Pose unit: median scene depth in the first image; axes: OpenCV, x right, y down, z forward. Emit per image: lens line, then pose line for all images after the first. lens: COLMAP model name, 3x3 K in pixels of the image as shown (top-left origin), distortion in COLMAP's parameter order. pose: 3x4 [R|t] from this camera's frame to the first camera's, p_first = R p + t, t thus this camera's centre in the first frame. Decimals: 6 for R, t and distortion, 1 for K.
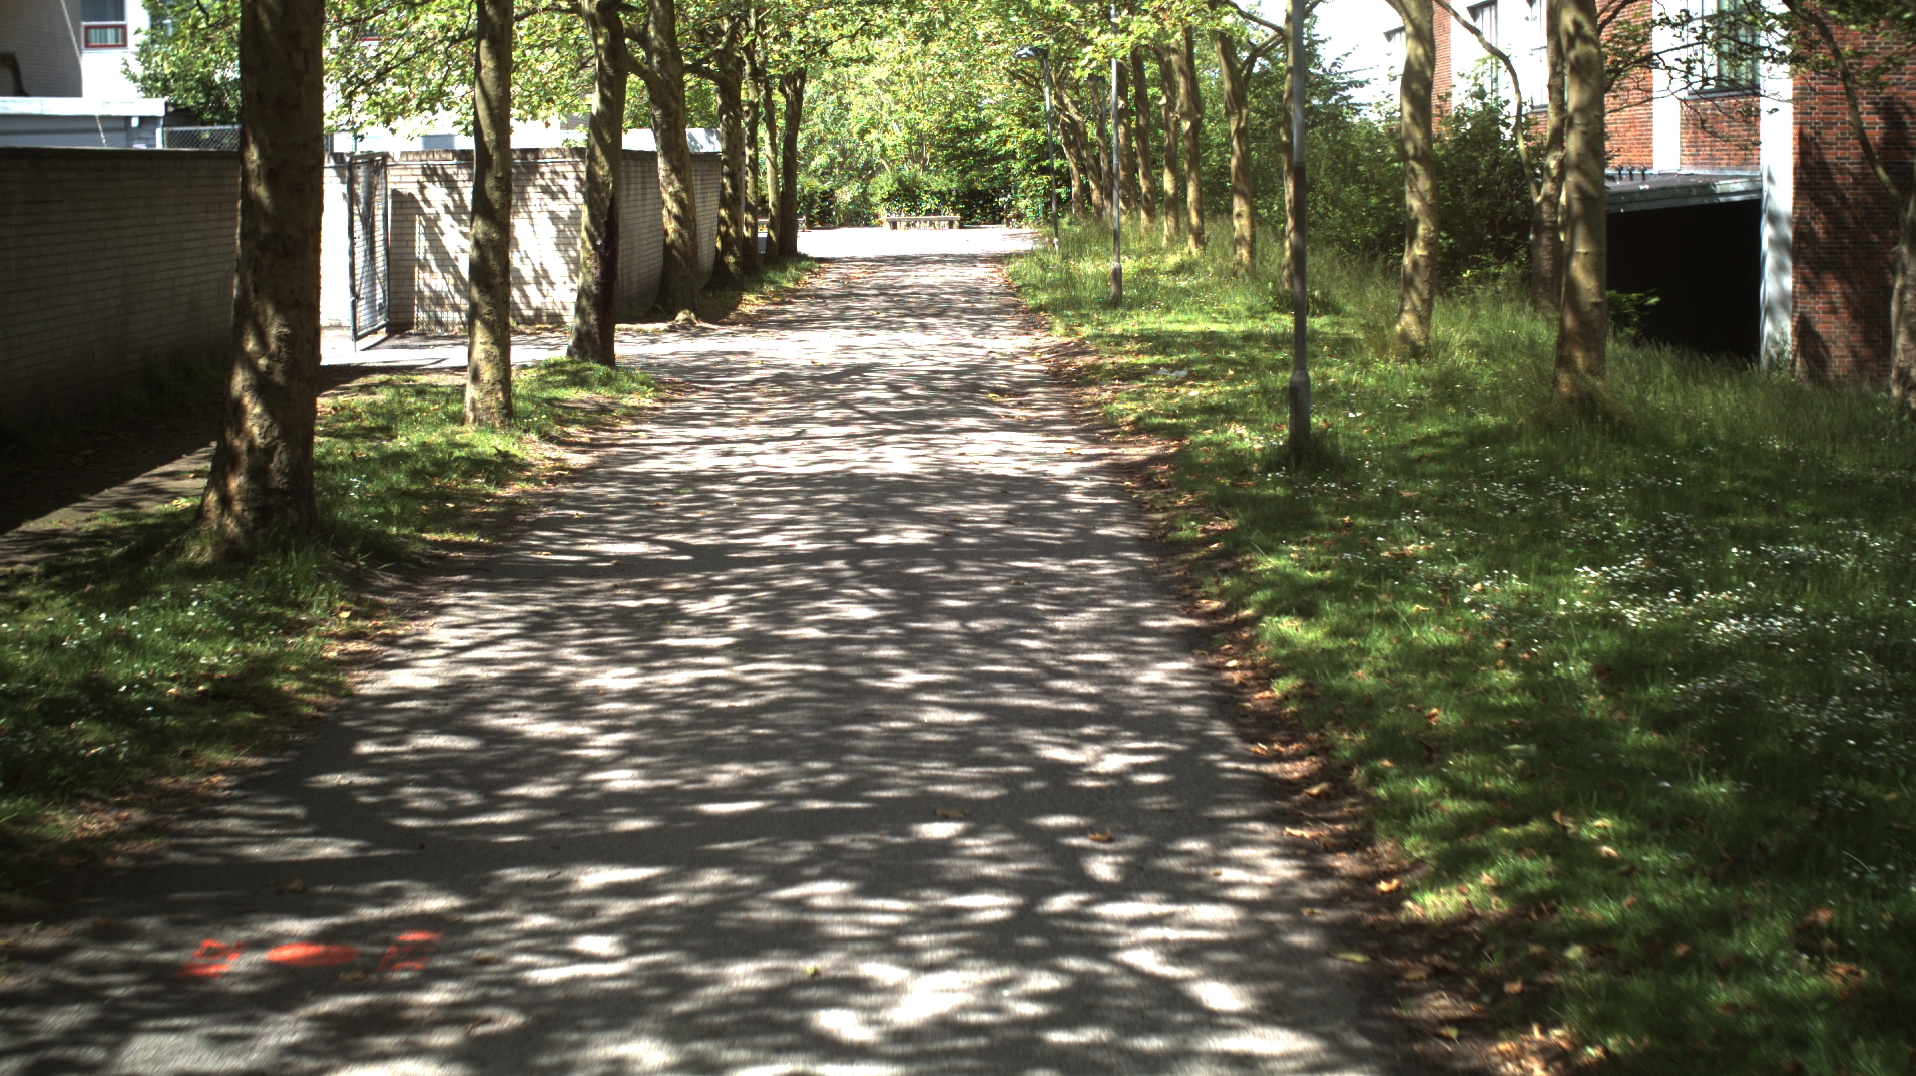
lens RADIAL K [[5364.0, 0, 958.0], [0, 5364.0, 538.0], [0, 0, 1]] dist [-0.520090, 1.207702]
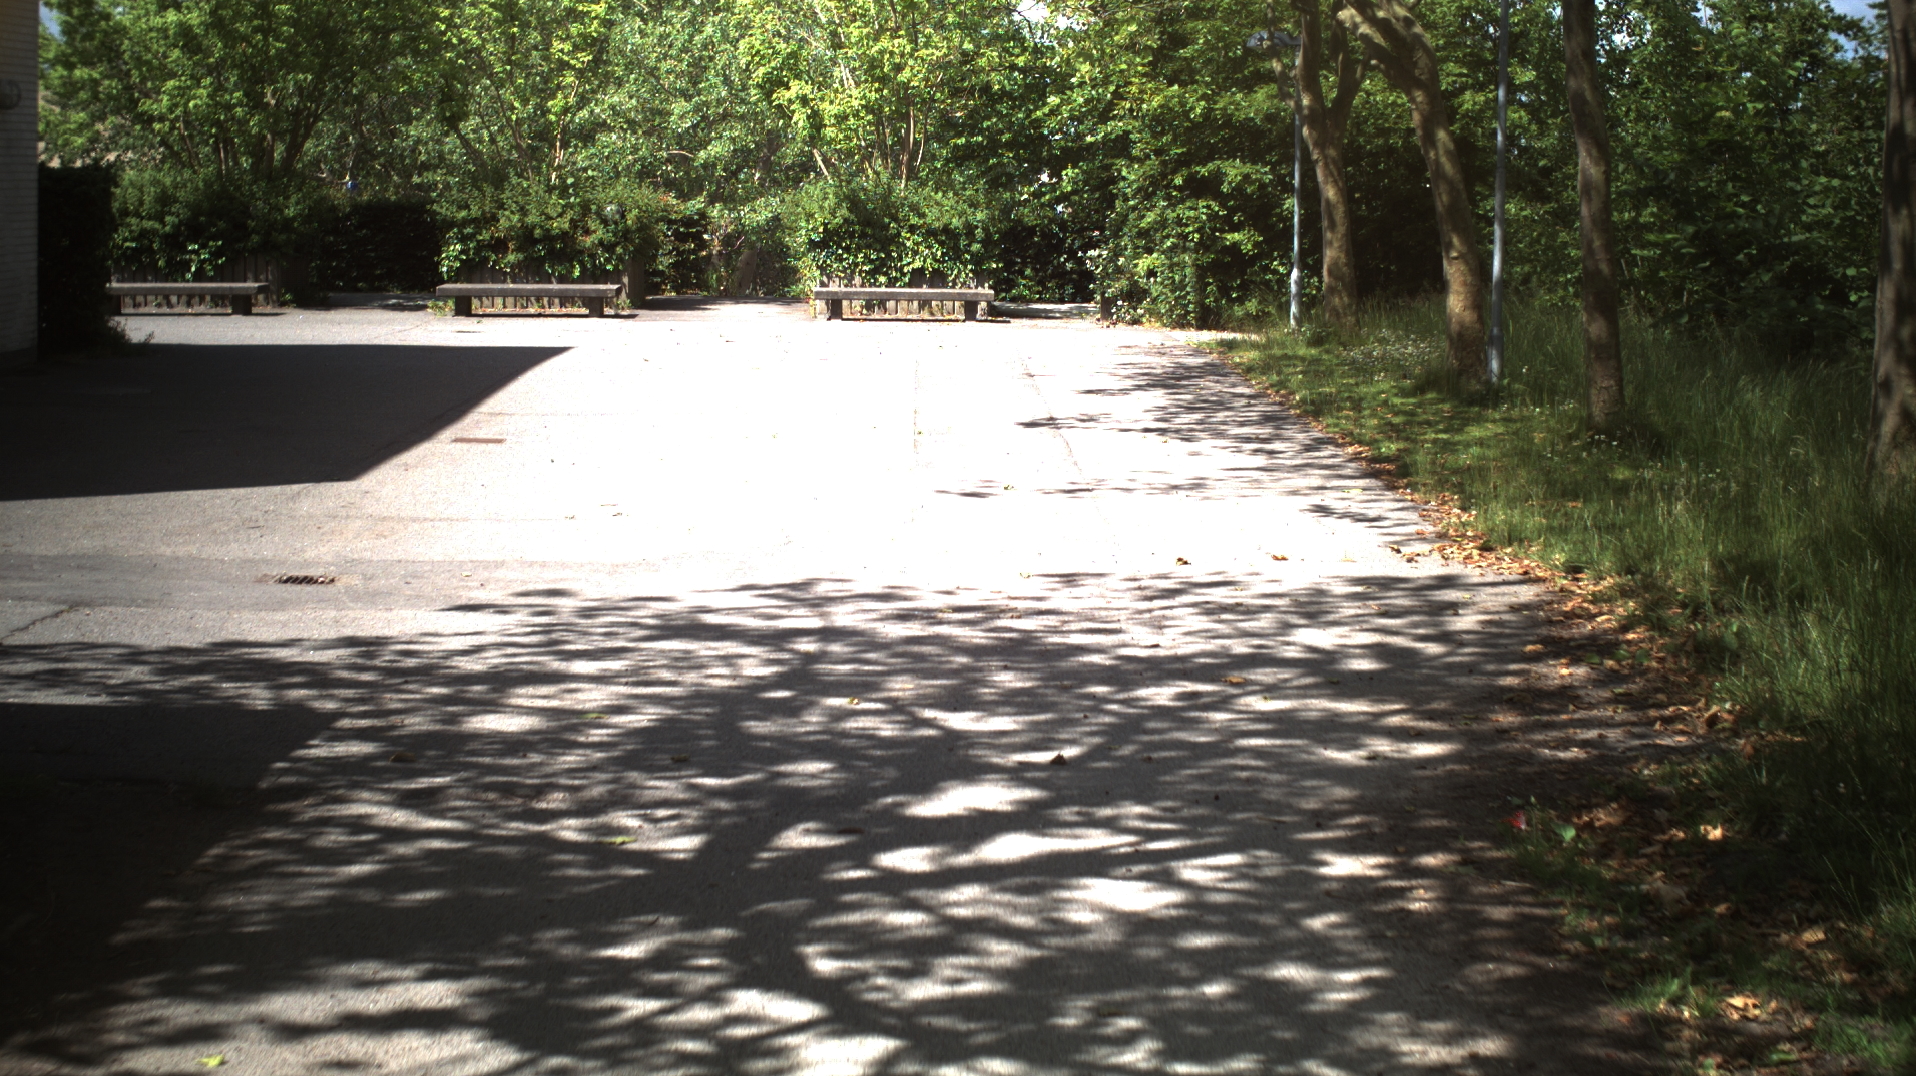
lens RADIAL K [[5364.0, 0, 958.0], [0, 5364.0, 538.0], [0, 0, 1]] dist [-0.520090, 1.207702]
pose [[0.999550, 0.029428, 0.005894, -0.009743], [-0.029423, 0.999567, -0.000856, -0.092725], [-0.005917, 0.000682, 0.999982, 1.337101]]
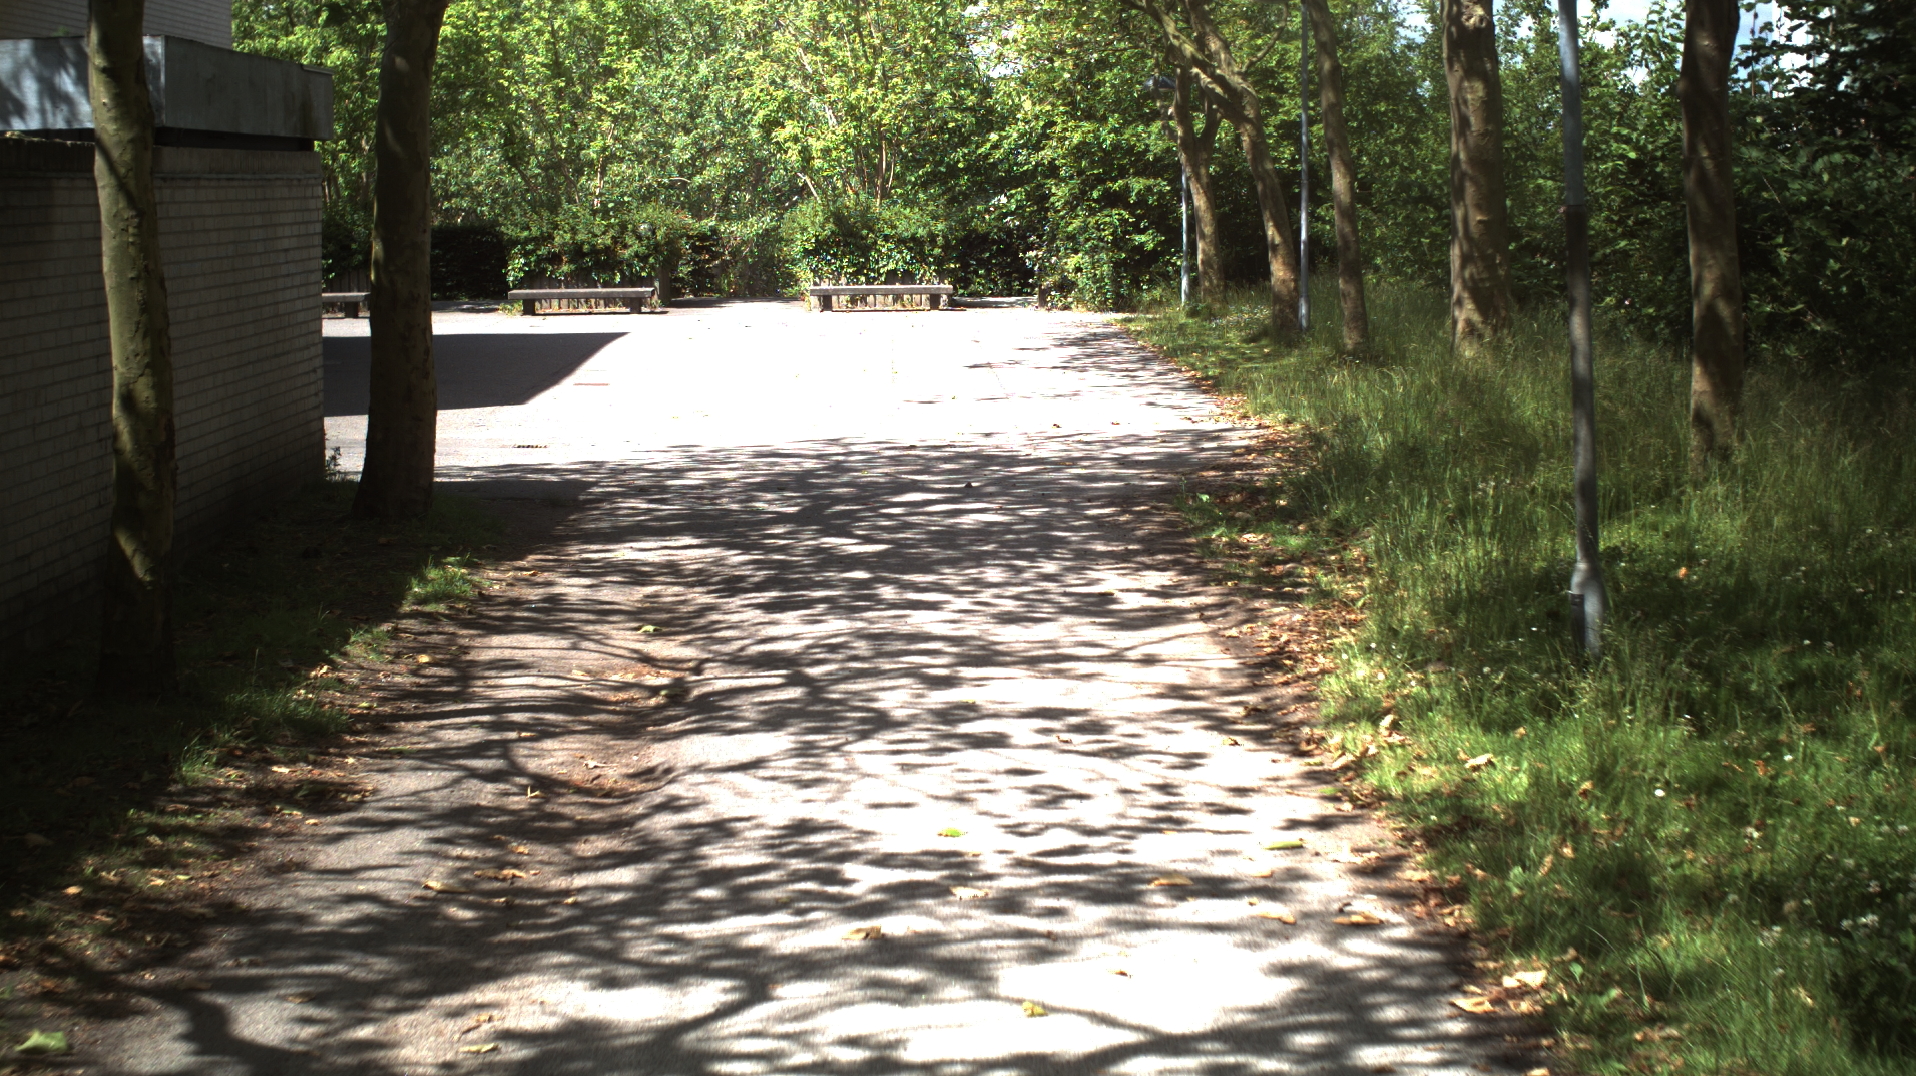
lens RADIAL K [[5364.0, 0, 958.0], [0, 5364.0, 538.0], [0, 0, 1]] dist [-0.520090, 1.207702]
pose [[0.999926, 0.007297, 0.009780, -0.009085], [-0.007257, 0.999965, -0.004182, -0.076277], [-0.009810, 0.004110, 0.999943, 1.092716]]
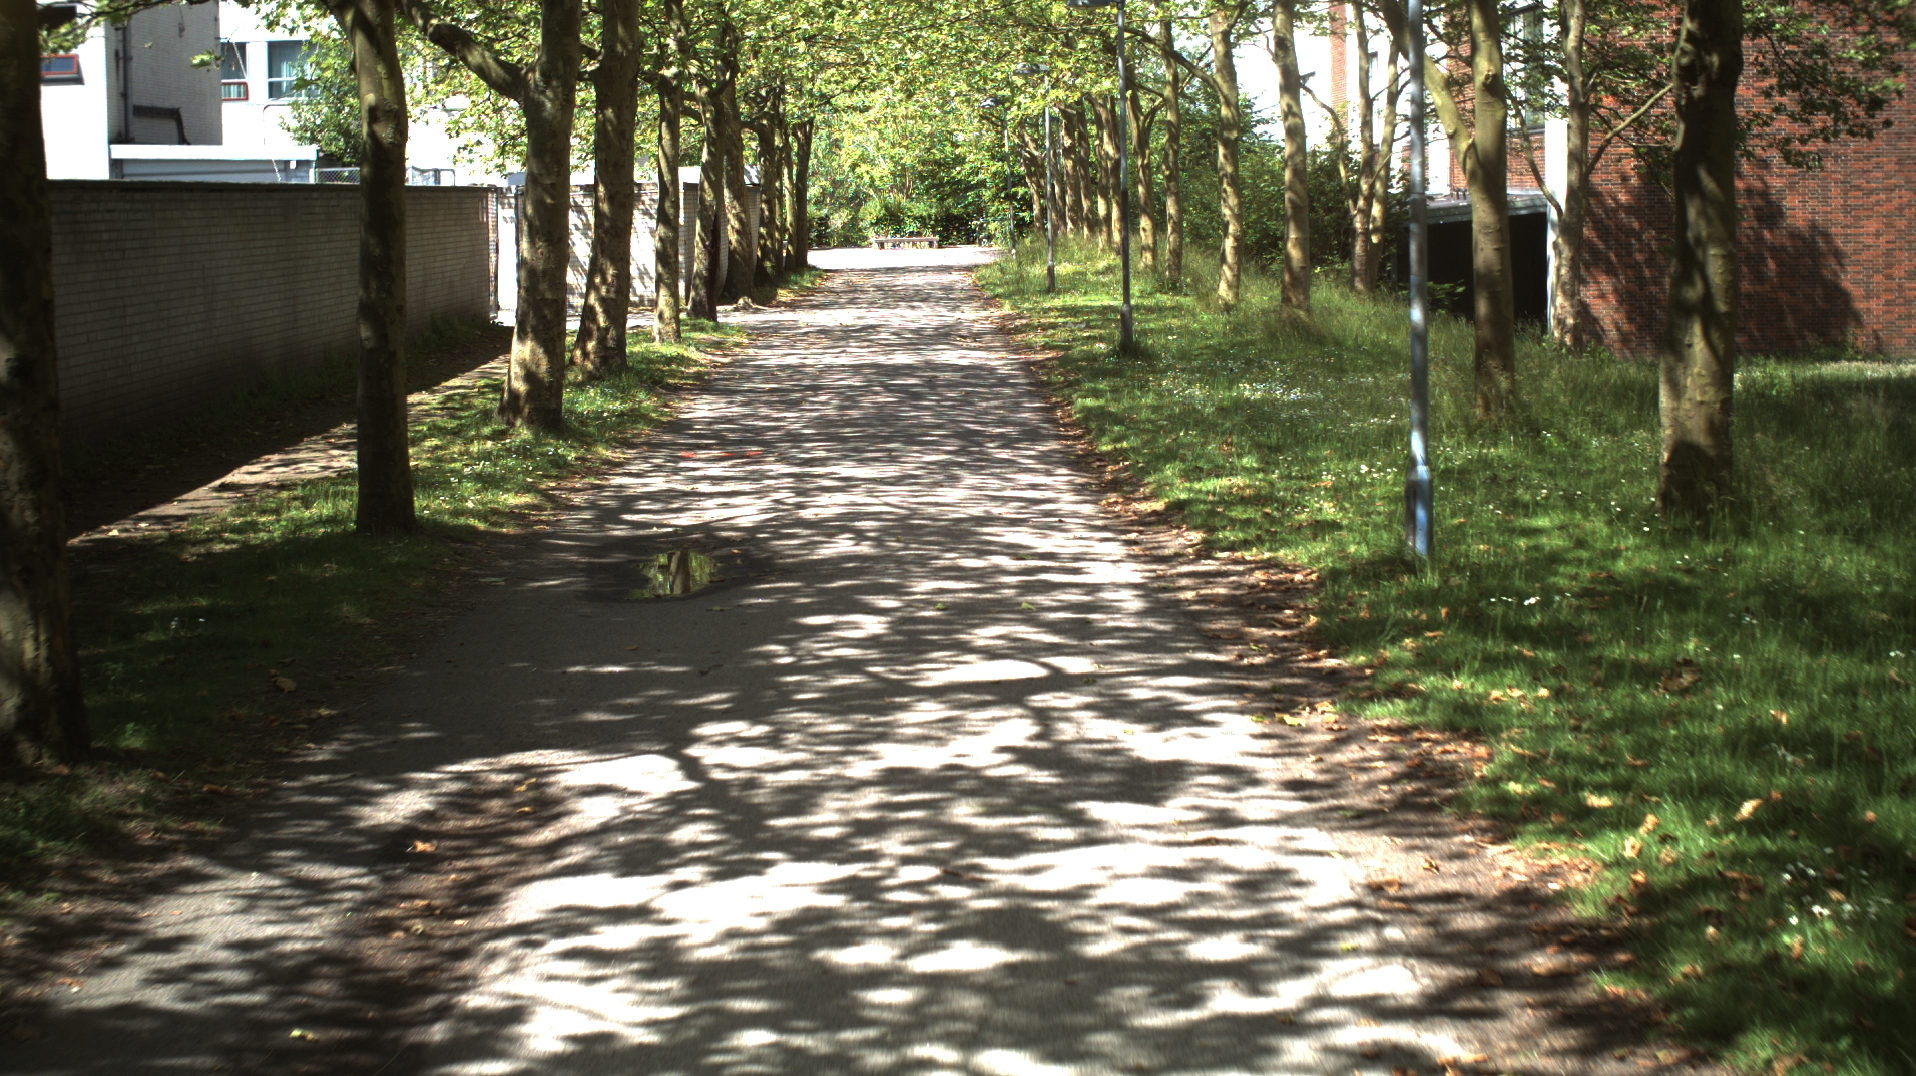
lens RADIAL K [[5364.0, 0, 958.0], [0, 5364.0, 538.0], [0, 0, 1]] dist [-0.520090, 1.207702]
pose [[0.999951, -0.009369, 0.003277, 0.000366], [0.009386, 0.999941, -0.005396, 0.025865], [-0.003226, 0.005426, 0.999980, -0.365289]]
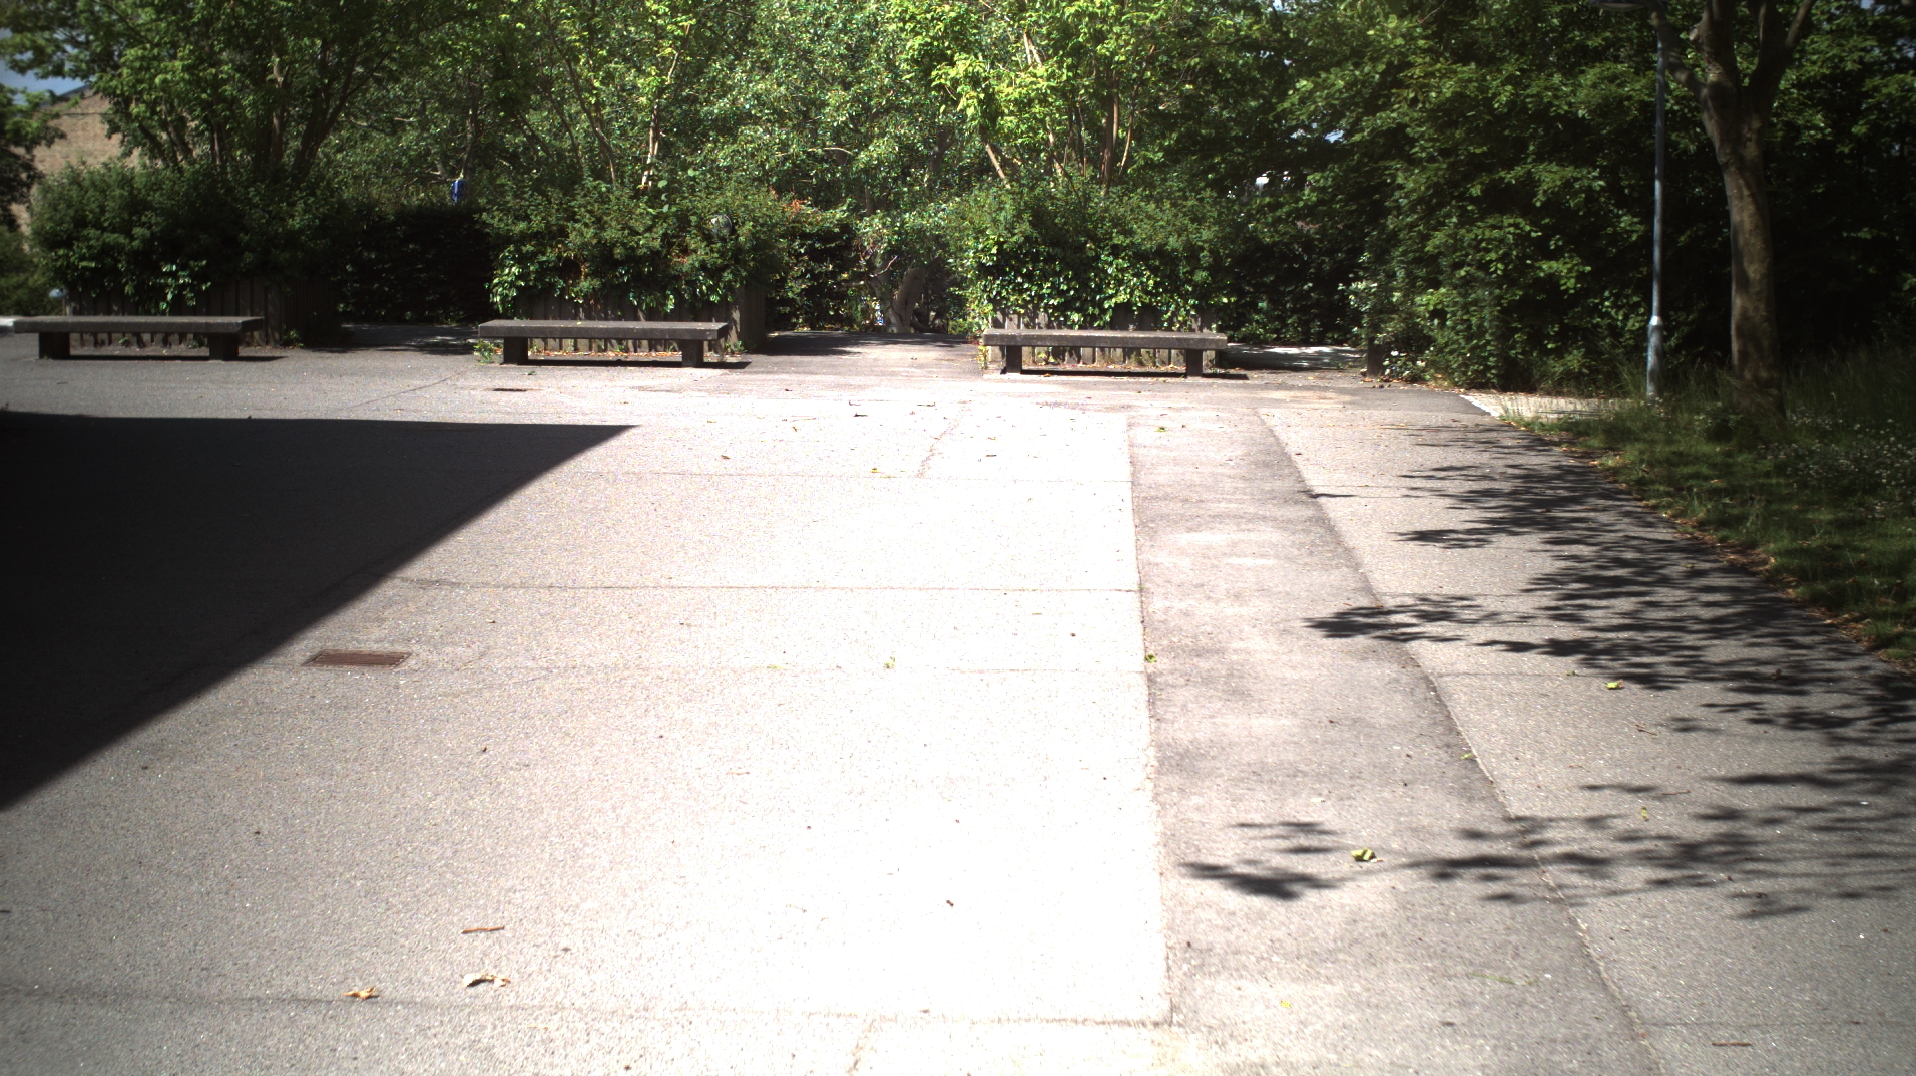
lens RADIAL K [[5373.5, 0, 1058.7], [0, 5373.5, 607.1], [0, 0, 1]] dist [-0.435915, 0.014284]
pose [[0.999287, 0.036650, -0.009101, -0.013321], [-0.036536, 0.999256, 0.012351, -0.109670], [0.009547, -0.012010, 0.999882, 1.578237]]
